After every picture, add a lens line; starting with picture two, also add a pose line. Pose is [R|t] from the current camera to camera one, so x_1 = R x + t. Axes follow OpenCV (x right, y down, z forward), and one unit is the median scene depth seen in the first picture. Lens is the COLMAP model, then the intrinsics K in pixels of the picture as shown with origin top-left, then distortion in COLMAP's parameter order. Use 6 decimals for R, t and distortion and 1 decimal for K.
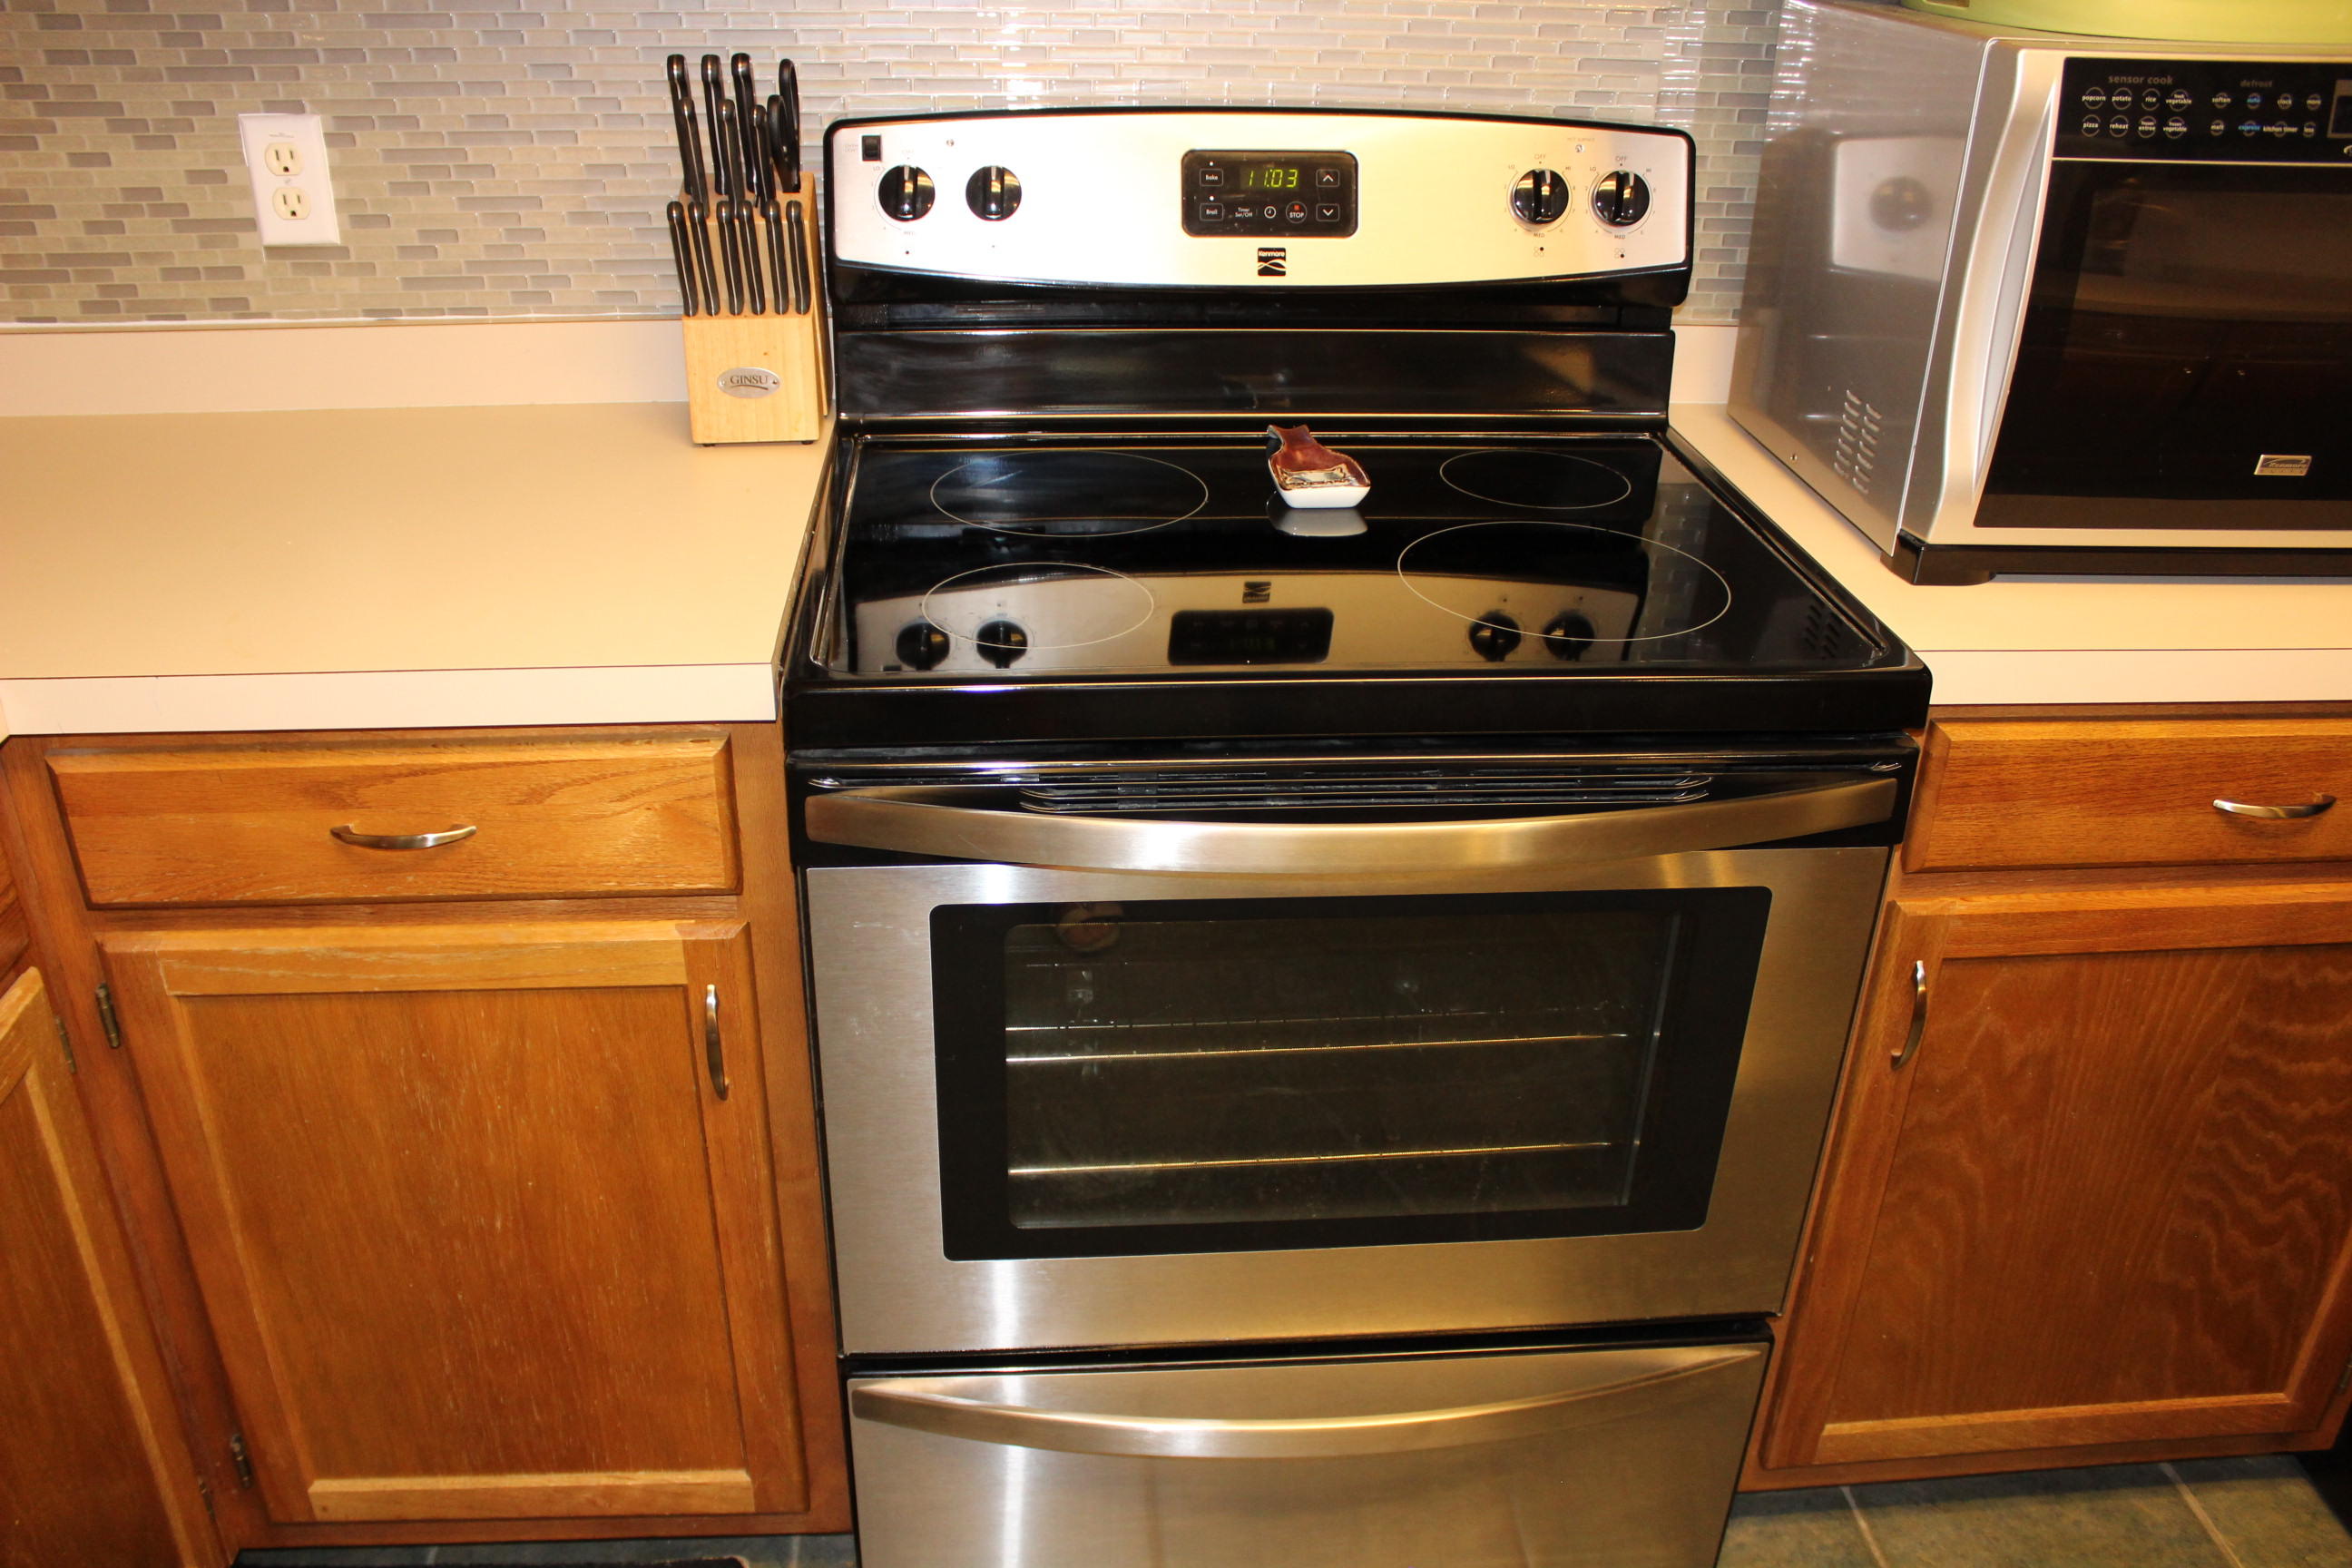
lens RADIAL K [[1958.0, 0, 1133.1], [0, 1958.0, 809.4], [0, 0, 1]] dist [-0.160582, 0.139680]
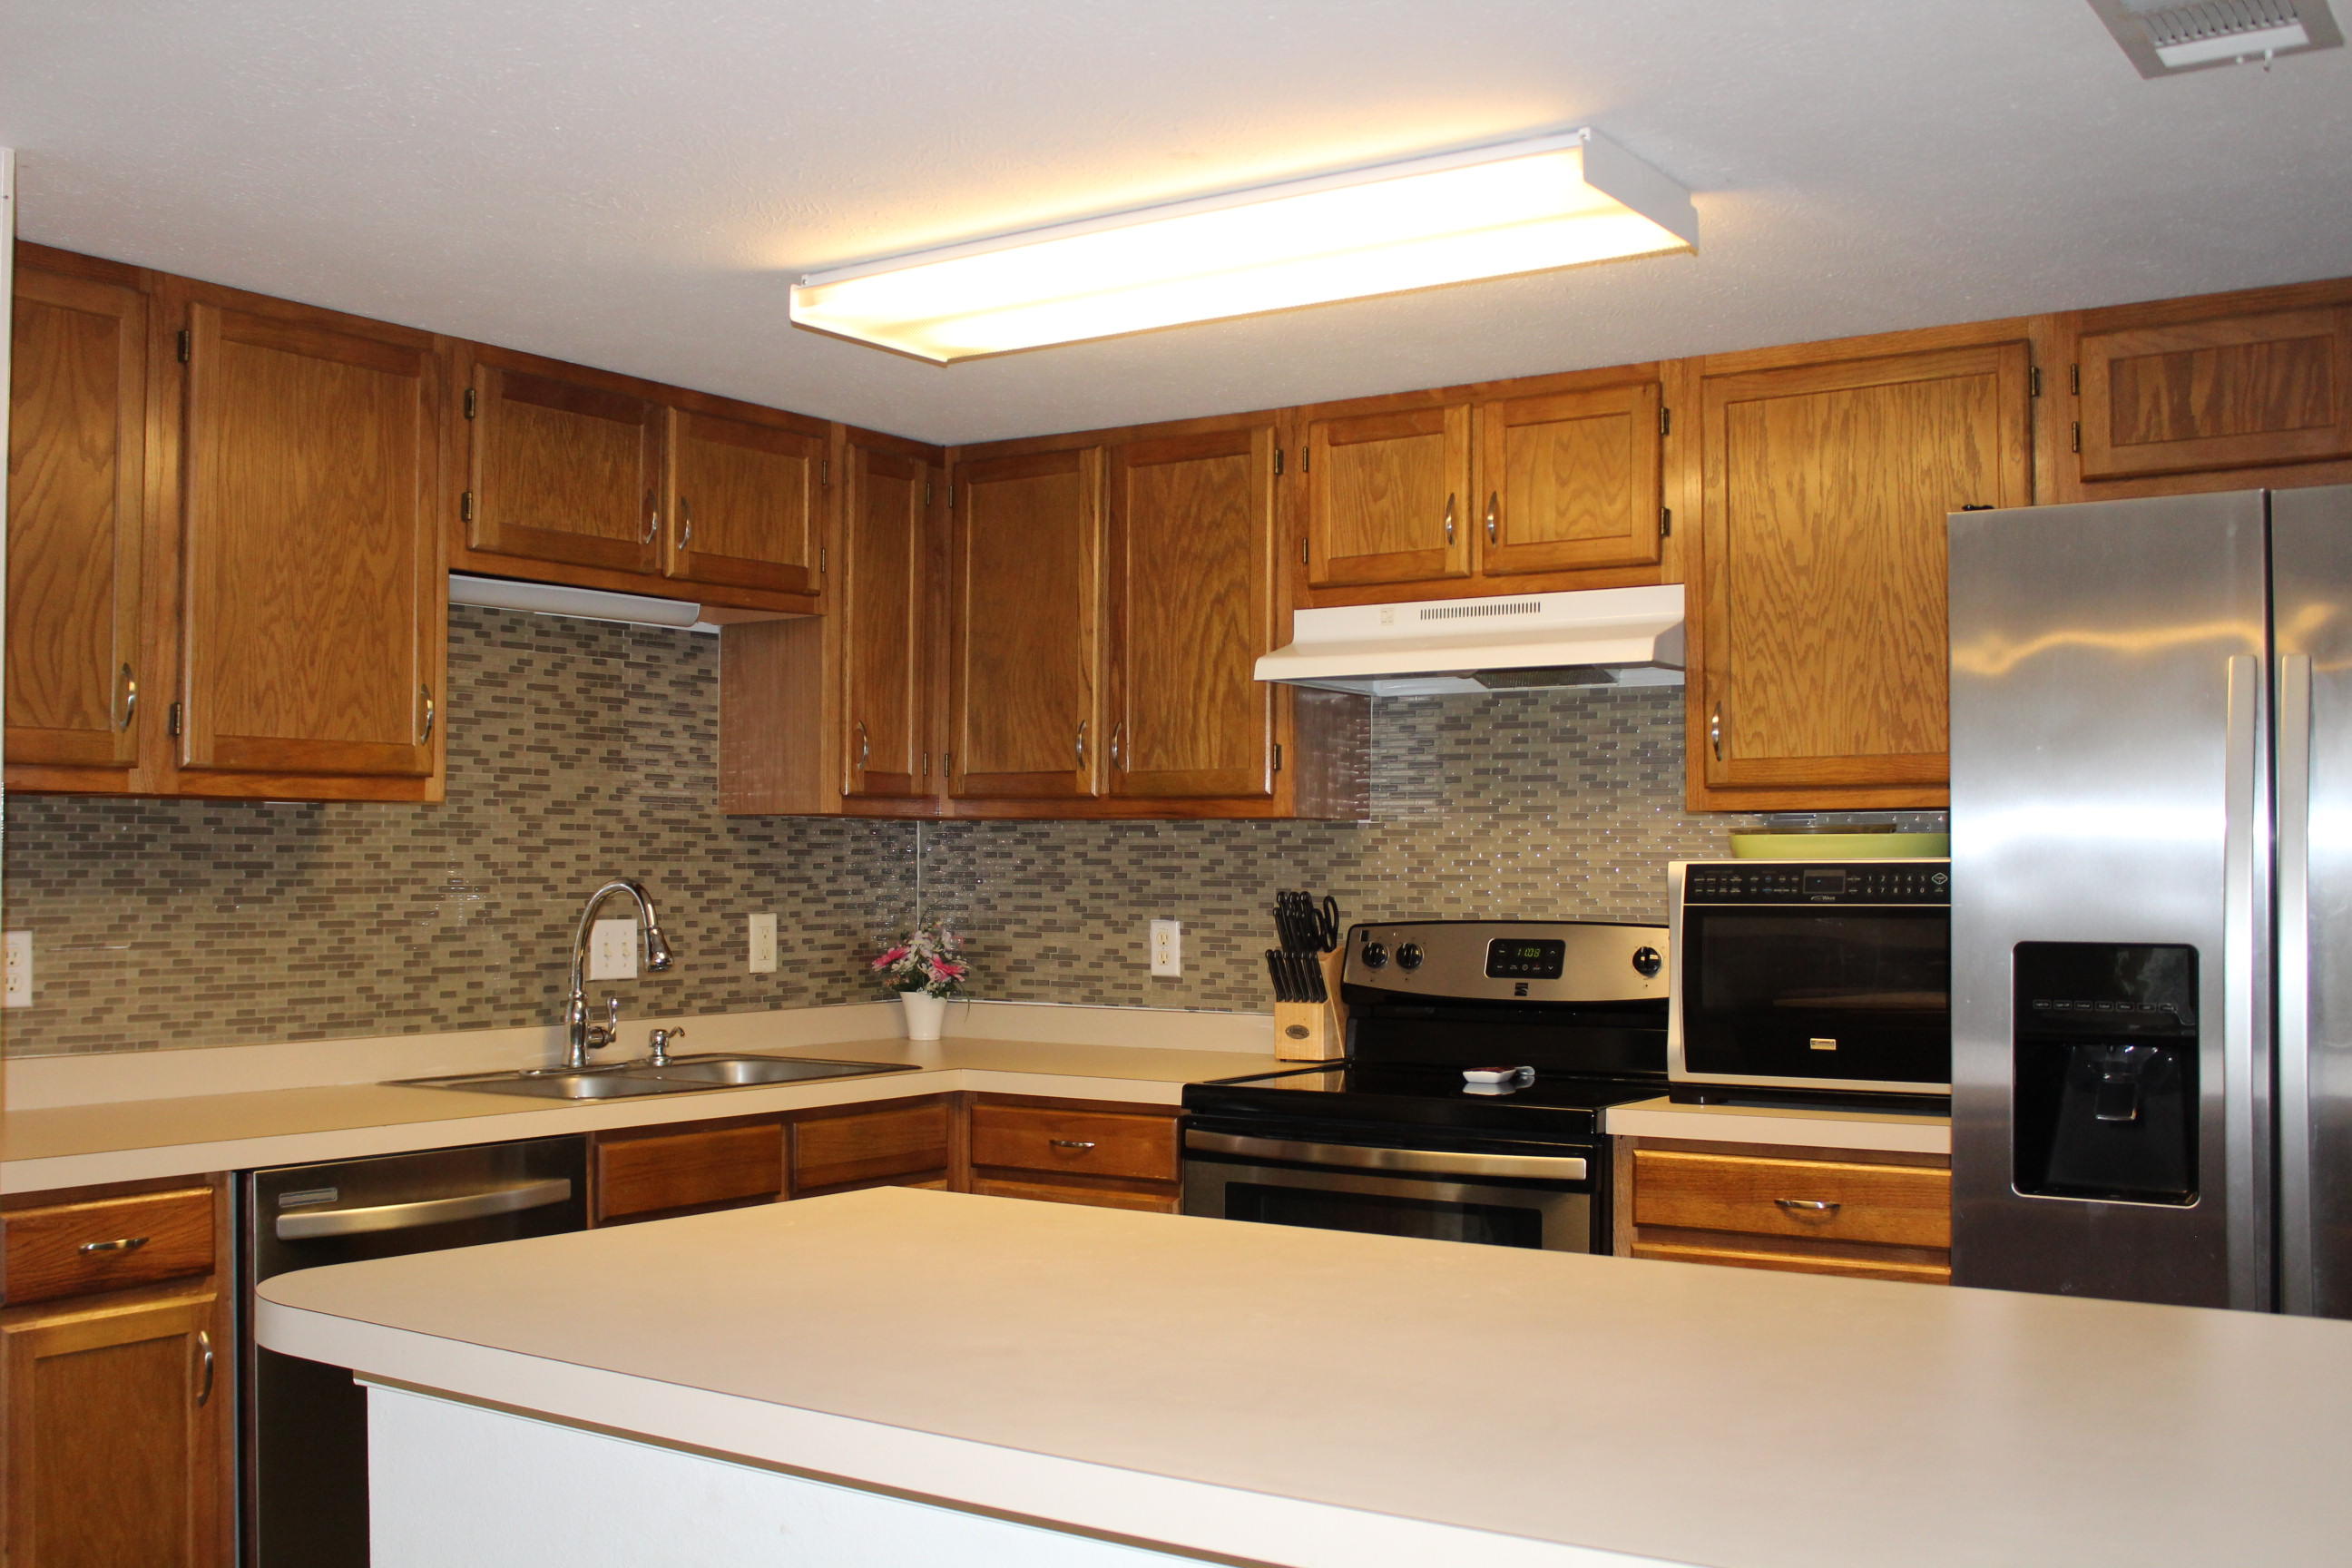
lens RADIAL K [[2373.0, 0, 1119.9], [0, 2373.0, 812.9], [0, 0, 1]] dist [-0.080742, 0.000000]
pose [[0.776499, -0.030621, -0.629374, 1.370035], [-0.282366, 0.876009, -0.390995, 0.685551], [0.563310, 0.481321, 0.671574, -1.081511]]
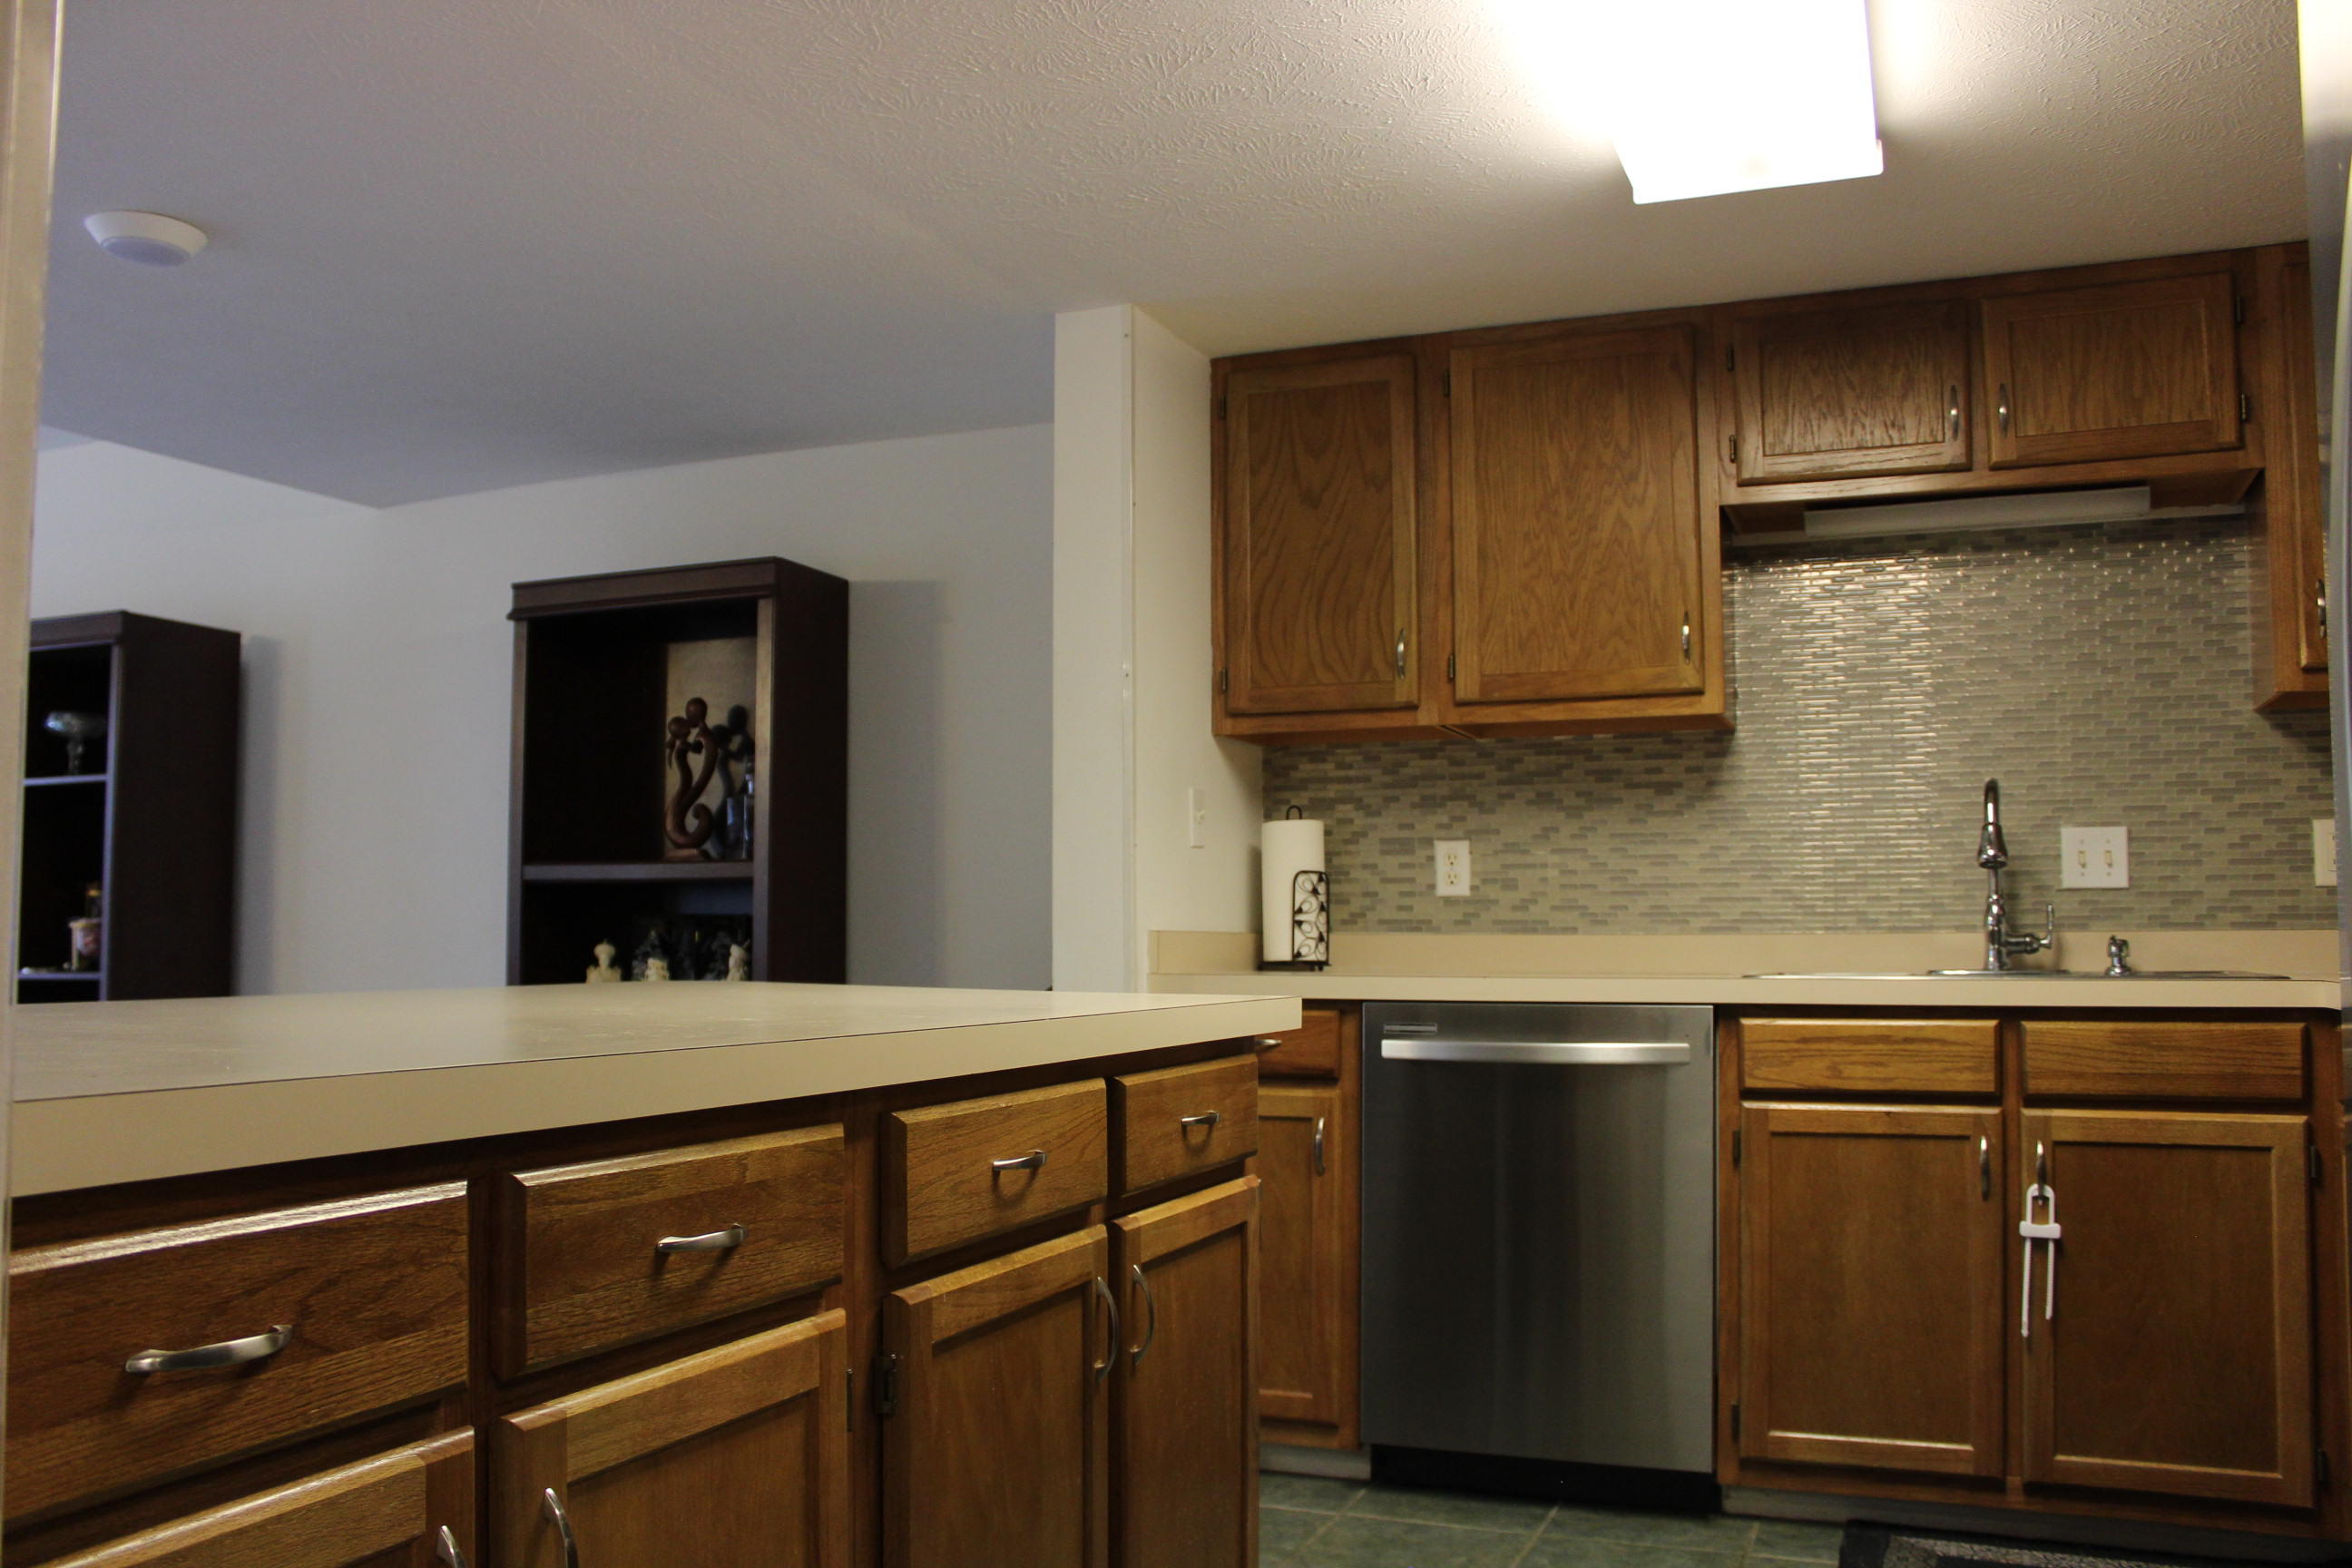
lens RADIAL K [[1958.0, 0, 1145.3], [0, 1958.0, 803.1], [0, 0, 1]] dist [-0.160582, 0.139680]
pose [[-0.446606, -0.078486, -0.891282, 1.561960], [-0.422765, 0.896442, 0.132900, 0.031567], [0.788551, 0.436156, -0.433537, 0.559113]]
